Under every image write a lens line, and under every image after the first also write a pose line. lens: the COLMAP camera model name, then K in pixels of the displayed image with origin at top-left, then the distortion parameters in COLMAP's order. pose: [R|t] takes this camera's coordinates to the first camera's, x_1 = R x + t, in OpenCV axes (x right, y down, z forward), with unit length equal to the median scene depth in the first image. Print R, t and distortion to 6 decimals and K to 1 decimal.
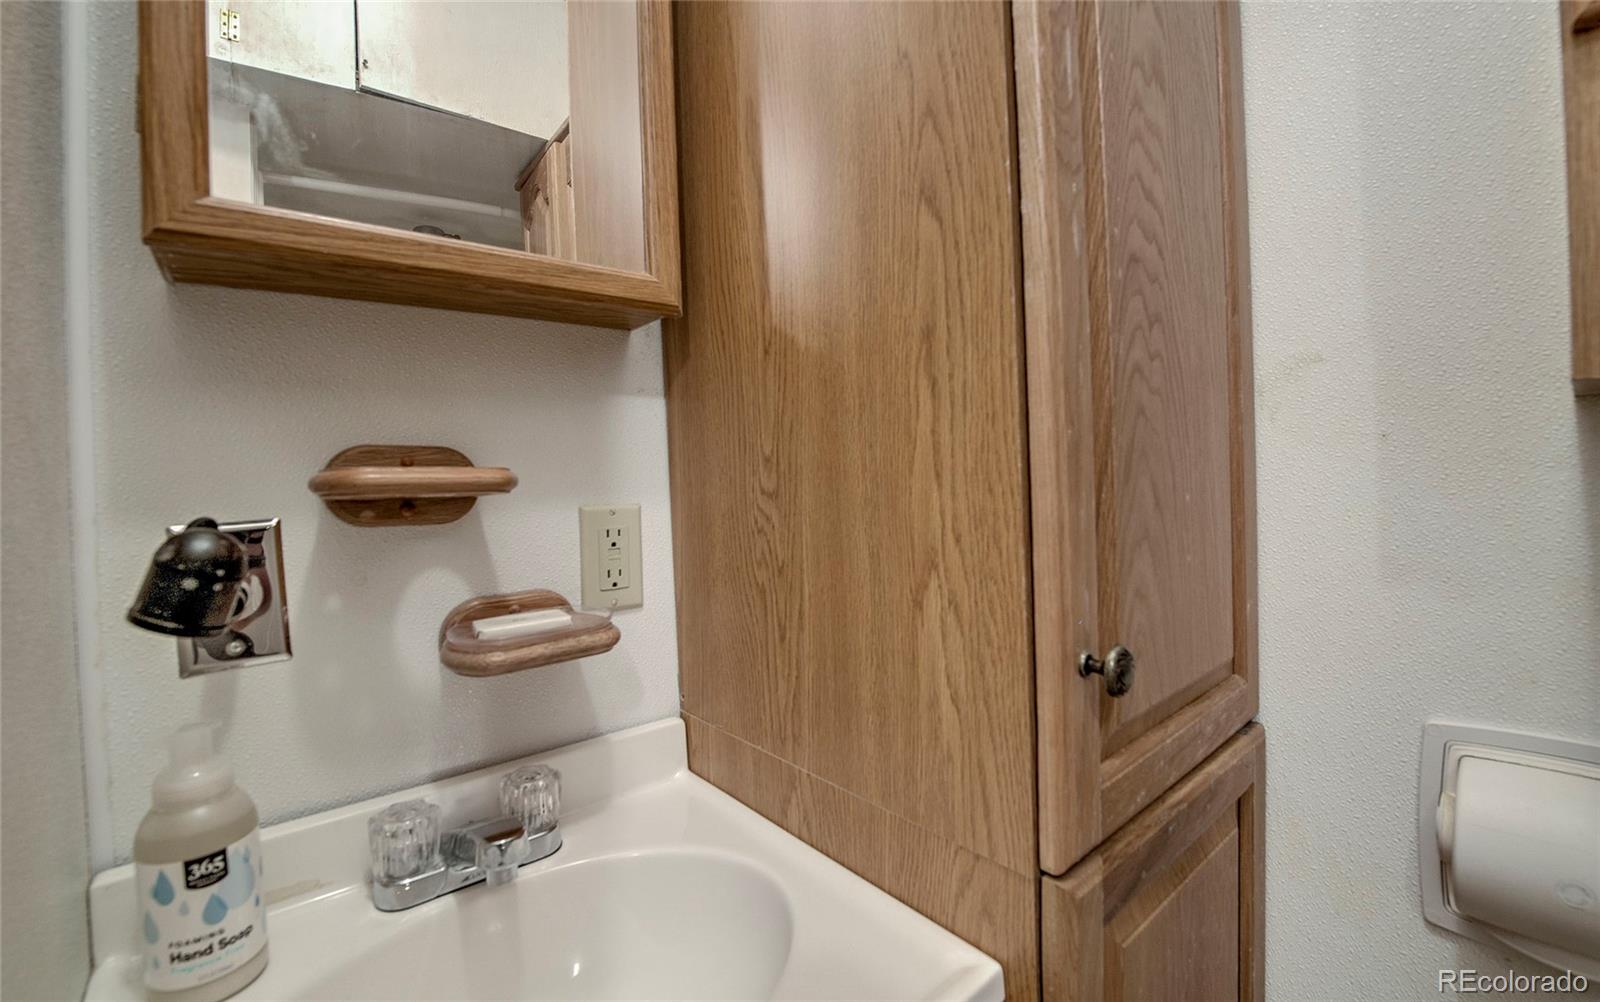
lens RADIAL K [[692.0, 0, 839.2], [0, 692.0, 494.5], [0, 0, 1]] dist [-0.002567, -0.000215]
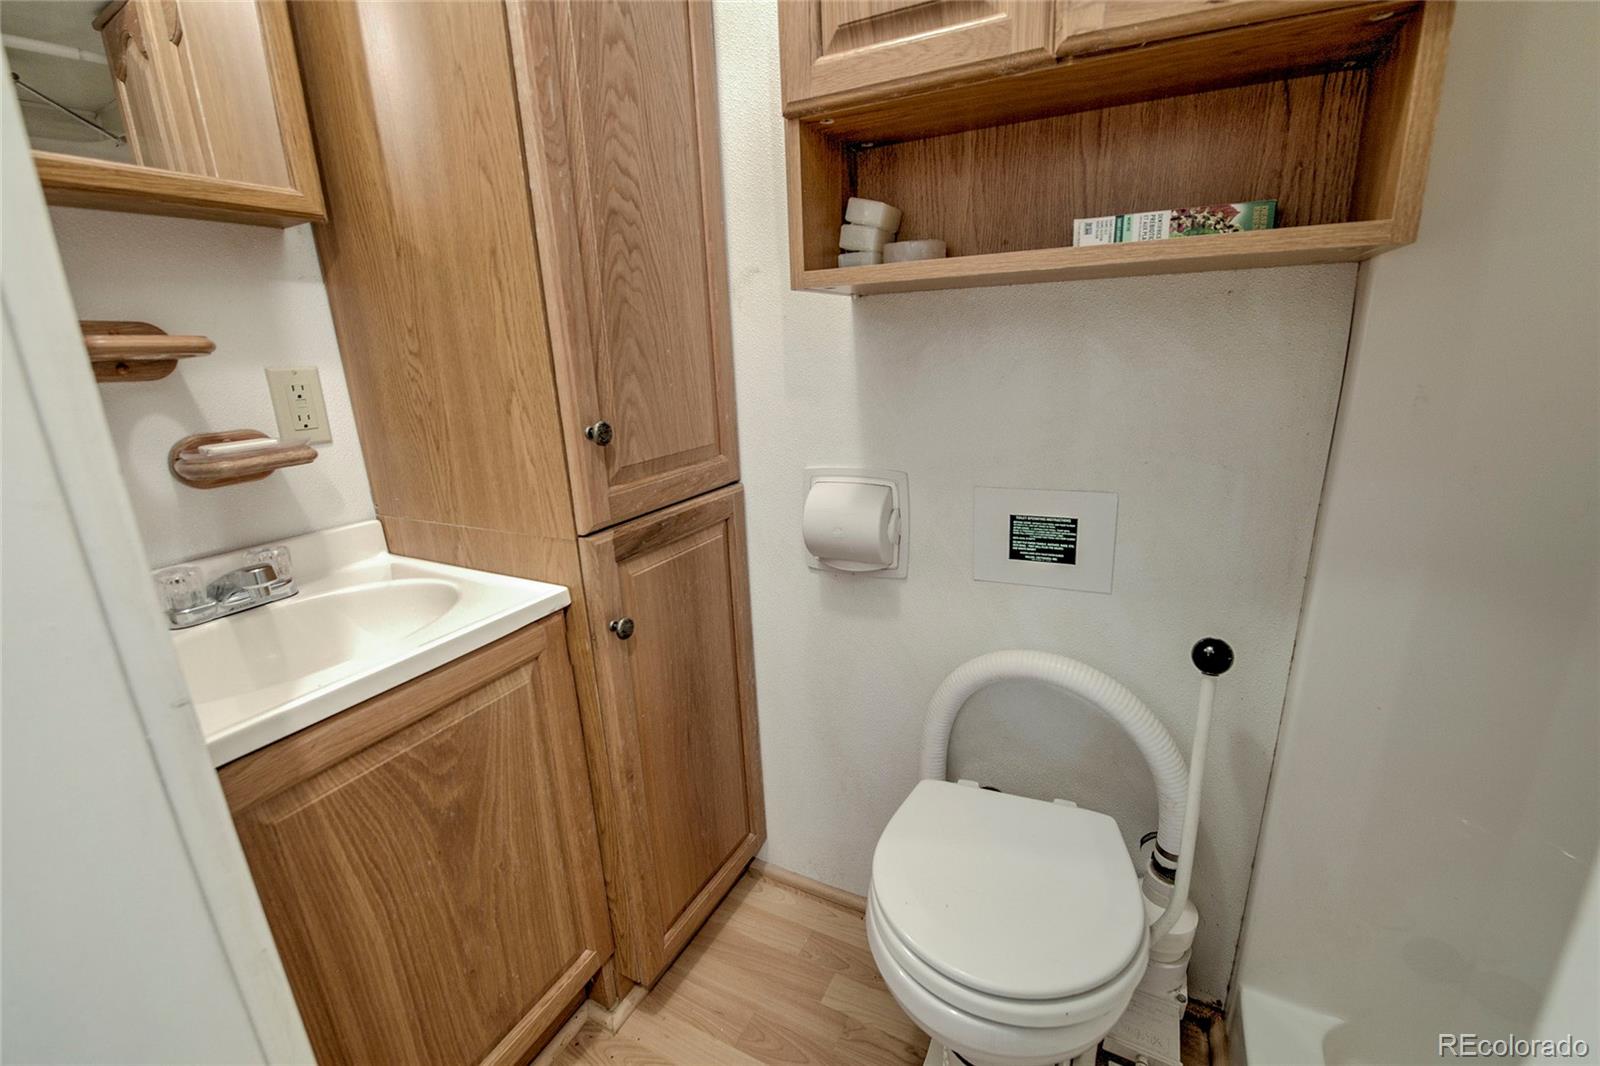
lens RADIAL K [[662.4, 0, 800.0], [0, 662.4, 533.0], [0, 0, 1]] dist [-0.008791, -0.004327]
pose [[0.940229, -0.097018, 0.326432, 0.206273], [0.019960, 0.972612, 0.231576, 0.071497], [-0.339958, -0.211219, 0.916414, -0.785432]]
